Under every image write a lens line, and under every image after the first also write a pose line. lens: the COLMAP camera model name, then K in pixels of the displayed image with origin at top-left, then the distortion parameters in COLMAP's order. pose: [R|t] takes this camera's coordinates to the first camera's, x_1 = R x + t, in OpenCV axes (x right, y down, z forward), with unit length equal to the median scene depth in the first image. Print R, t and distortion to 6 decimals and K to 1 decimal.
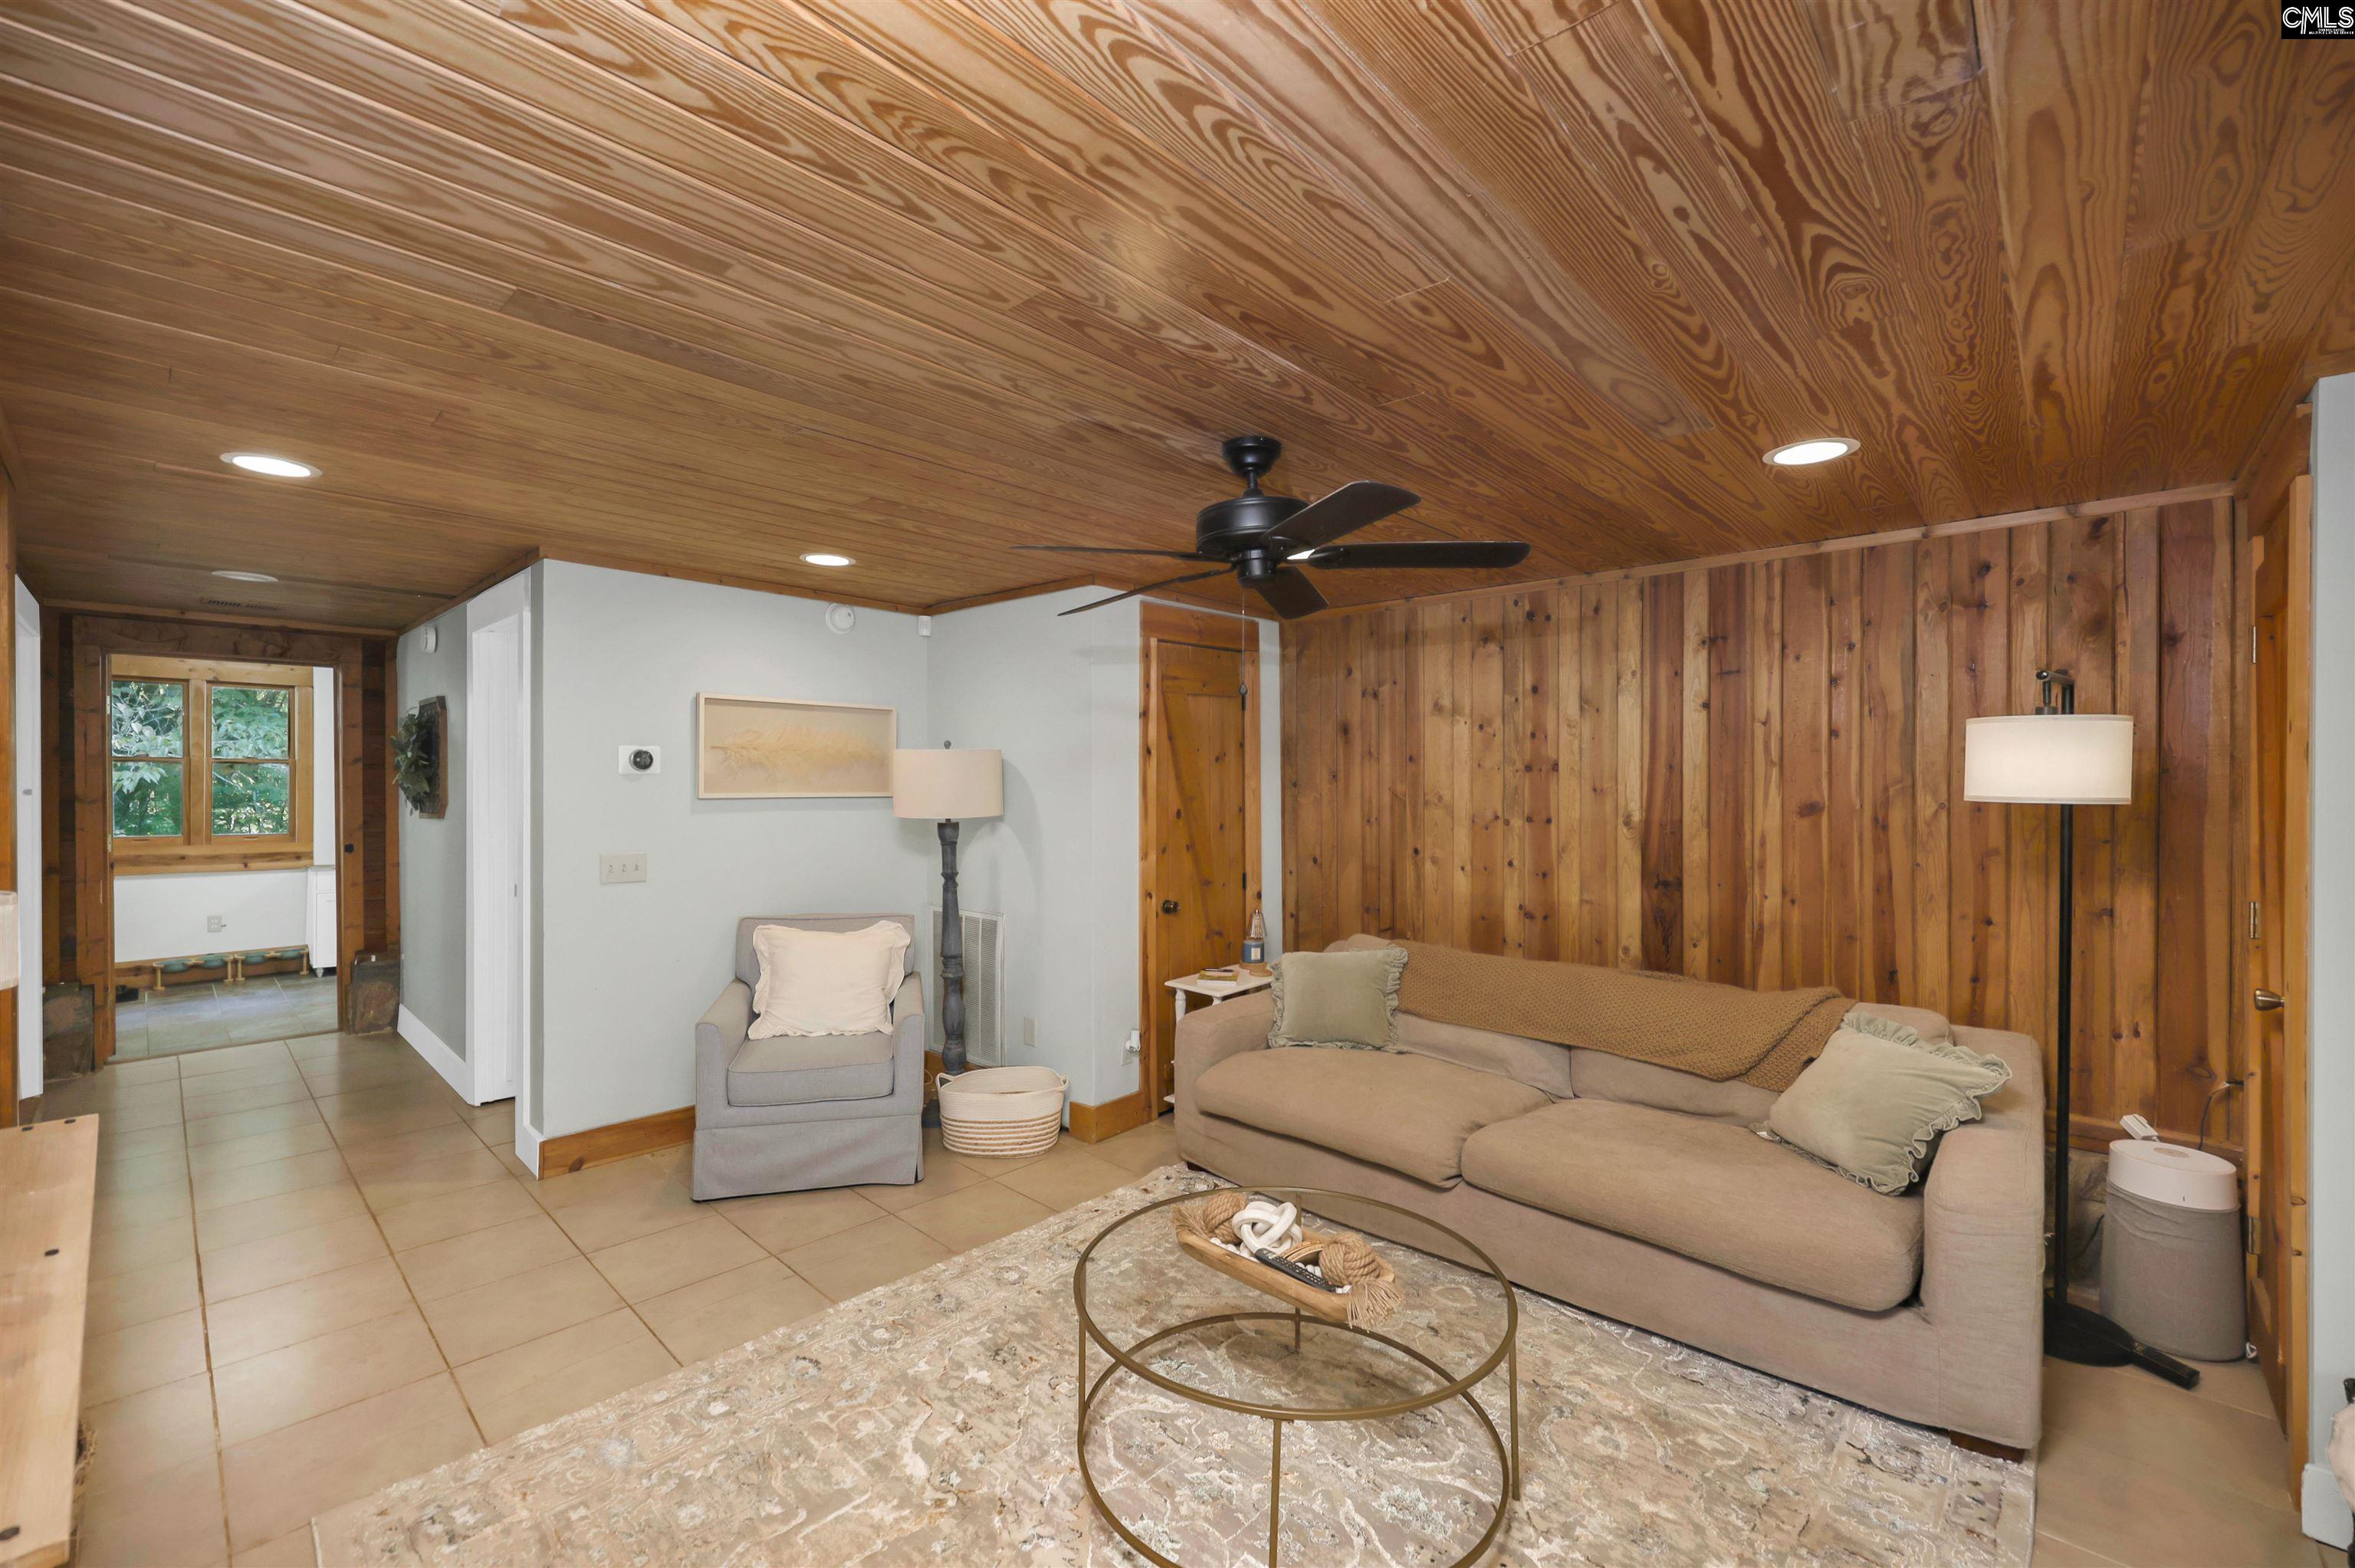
lens RADIAL K [[973.3, 0, 1171.9], [0, 973.3, 784.1], [0, 0, 1]] dist [0.002617, -0.000352]
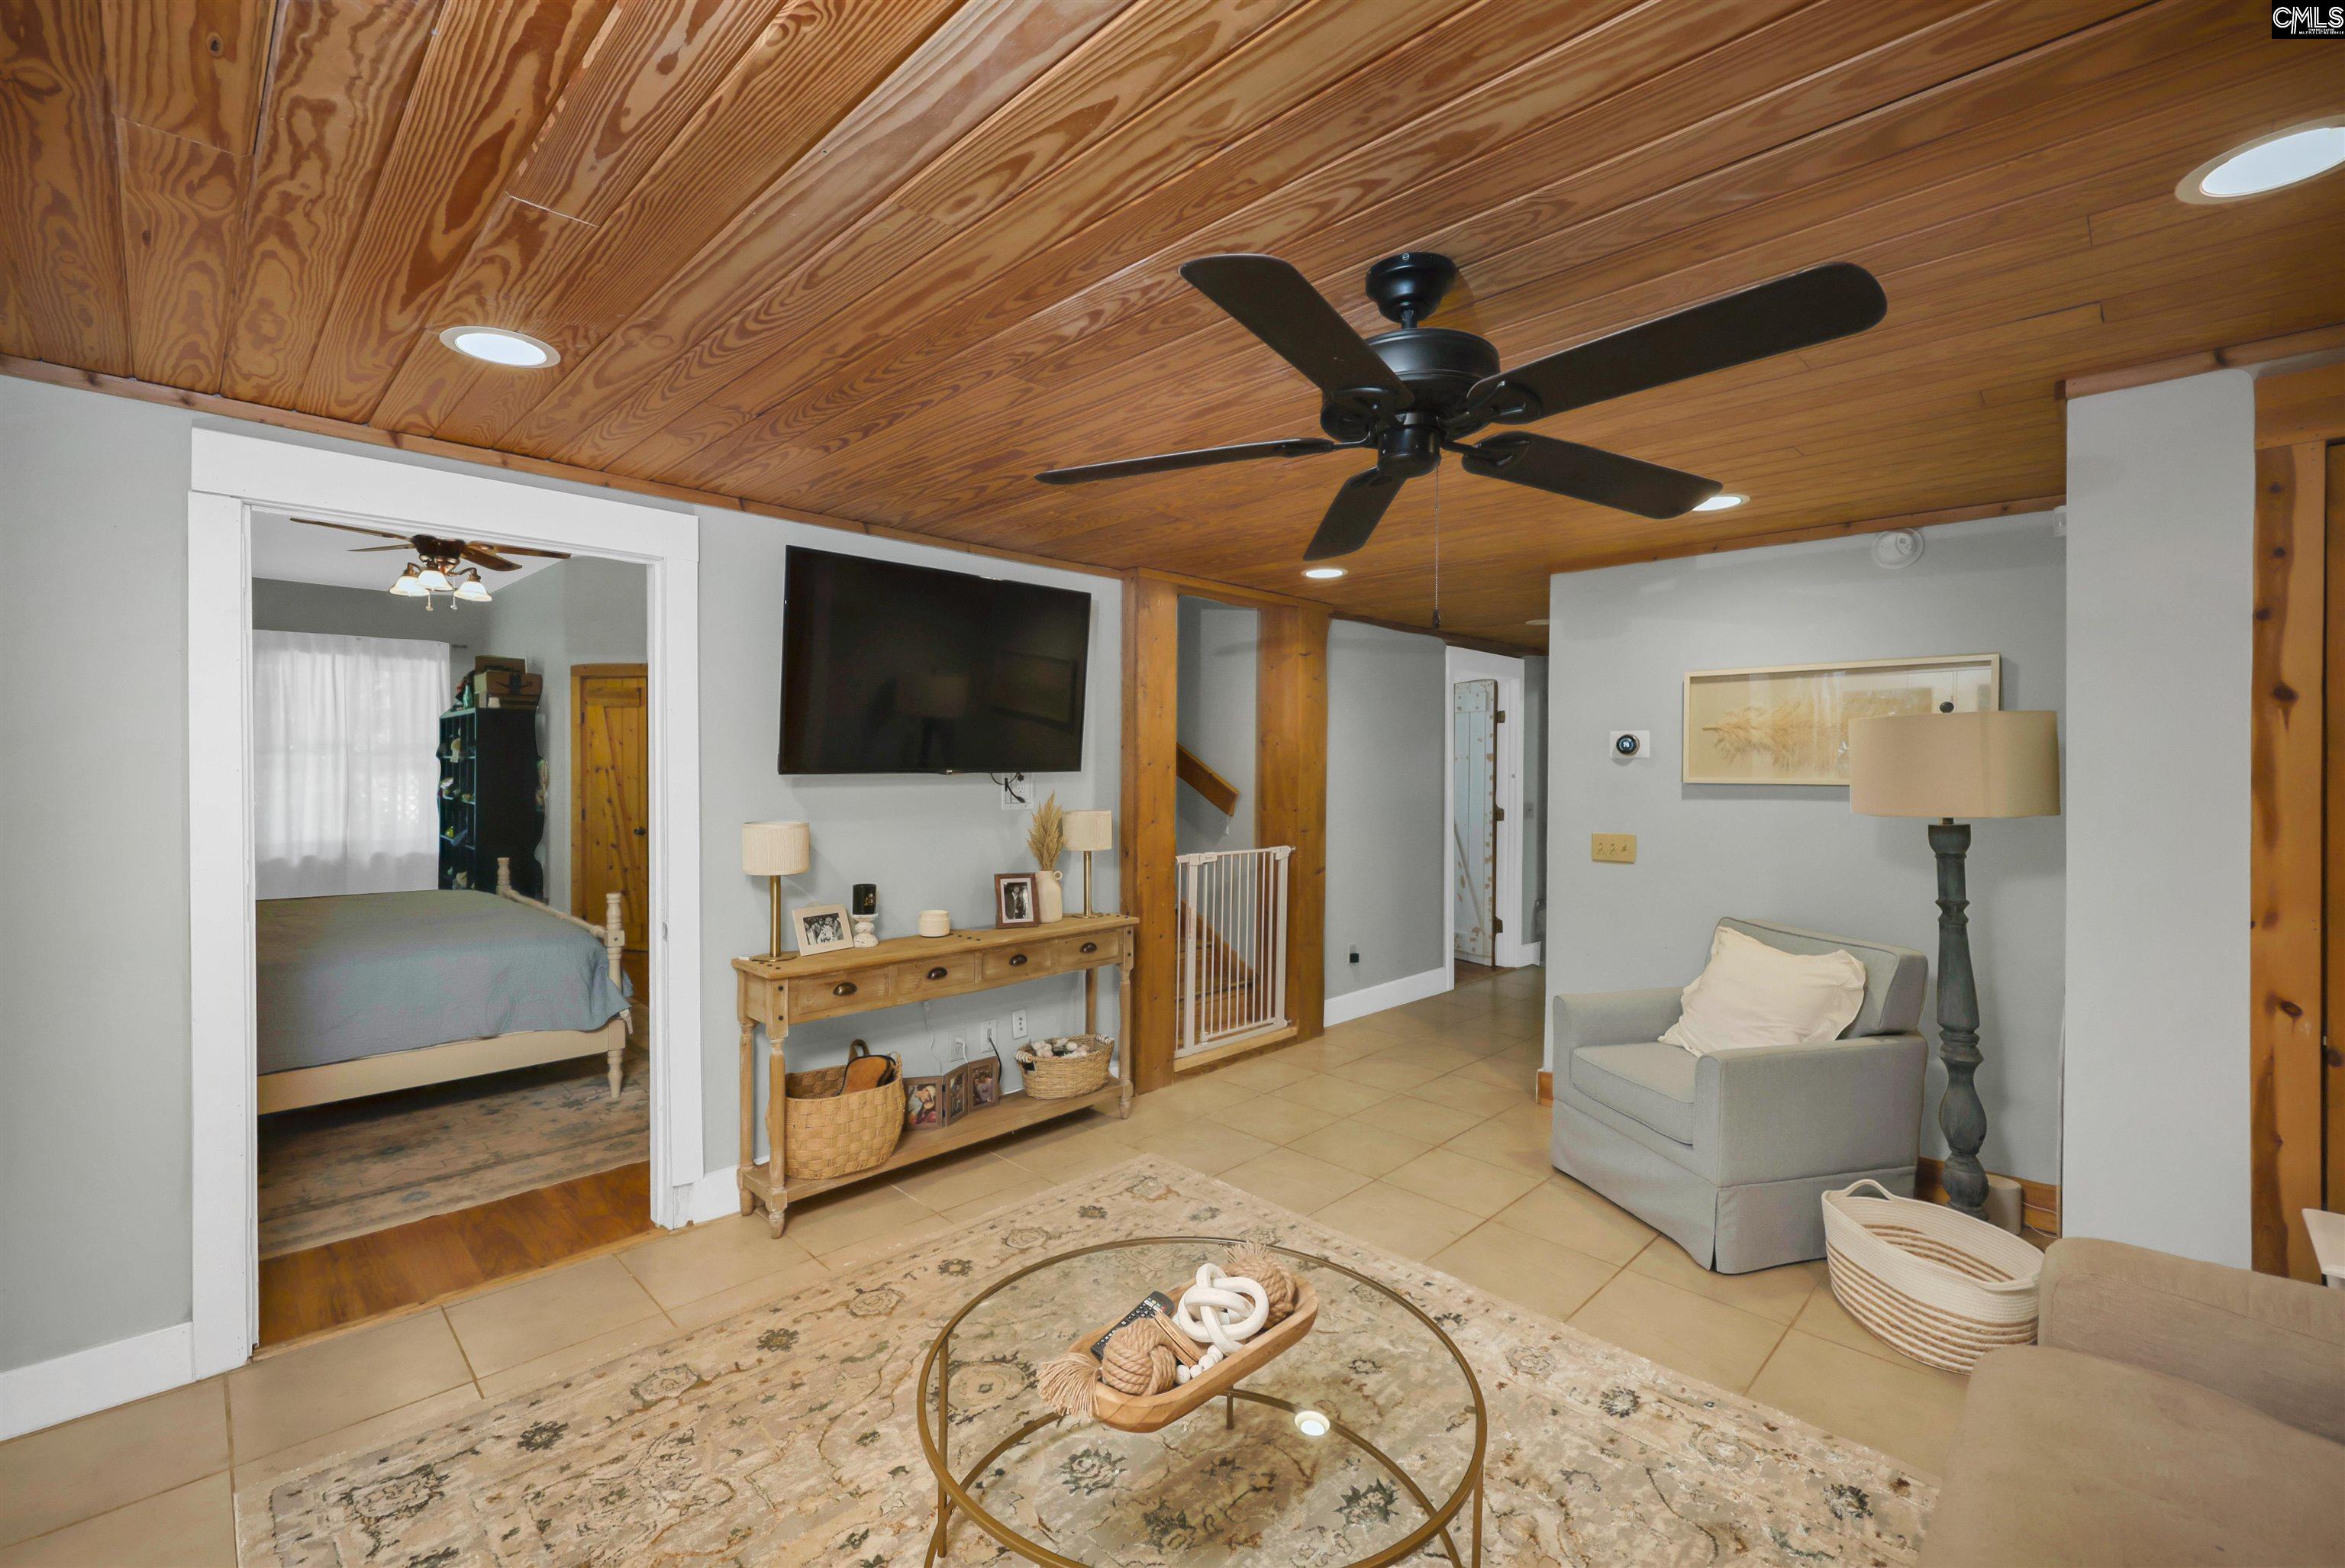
lens RADIAL K [[969.4, 0, 1167.9], [0, 969.4, 774.9], [0, 0, 1]] dist [0.002617, -0.000352]
pose [[-0.023632, 0.001691, -0.999719, 0.525856], [-0.008679, 0.999961, 0.001897, 0.009692], [0.999683, 0.008721, -0.023617, 0.566491]]
